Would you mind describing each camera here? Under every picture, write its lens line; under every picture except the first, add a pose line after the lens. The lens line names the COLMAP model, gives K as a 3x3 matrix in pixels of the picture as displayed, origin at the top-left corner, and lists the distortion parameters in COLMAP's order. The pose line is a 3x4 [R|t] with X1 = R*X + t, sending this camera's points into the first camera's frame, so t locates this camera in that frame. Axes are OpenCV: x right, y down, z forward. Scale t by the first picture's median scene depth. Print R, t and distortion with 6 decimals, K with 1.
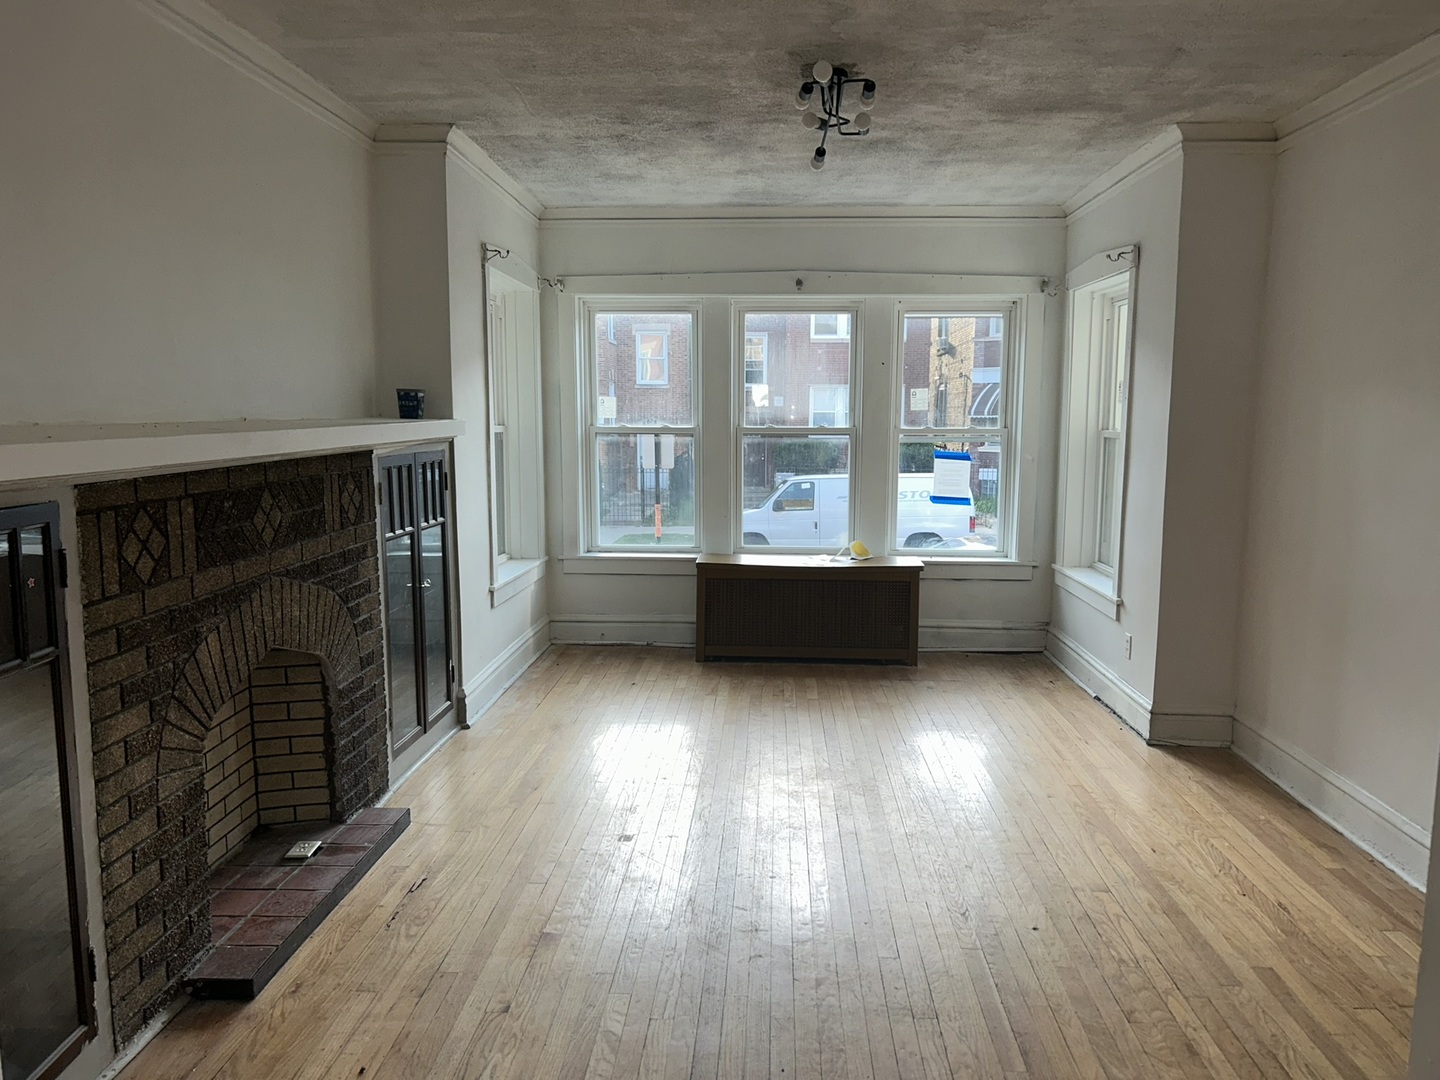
lens RADIAL K [[1083.8, 0, 720.0], [0, 1083.8, 540.0], [0, 0, 1]] dist [0.008905, 0.005426]
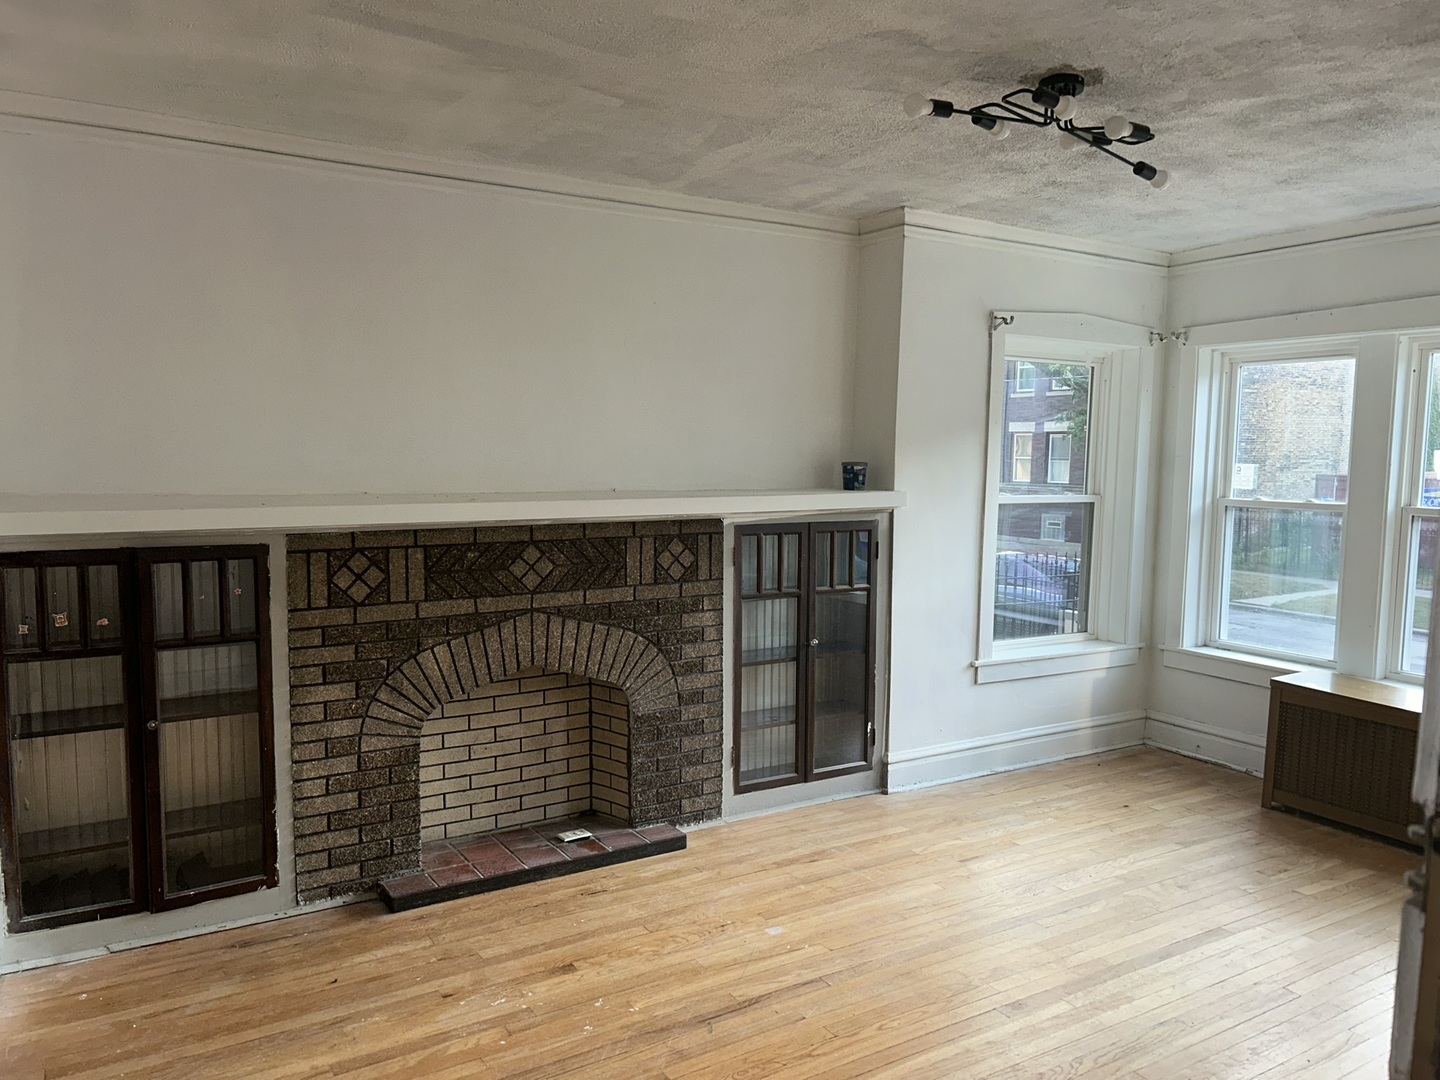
lens RADIAL K [[1048.8, 0, 720.0], [0, 1048.8, 540.0], [0, 0, 1]] dist [0.078627, -0.121385]
pose [[0.560144, 0.071082, -0.825340, 0.628586], [-0.105708, 0.994300, 0.013891, -0.079065], [0.821623, 0.079464, 0.564466, 0.391080]]
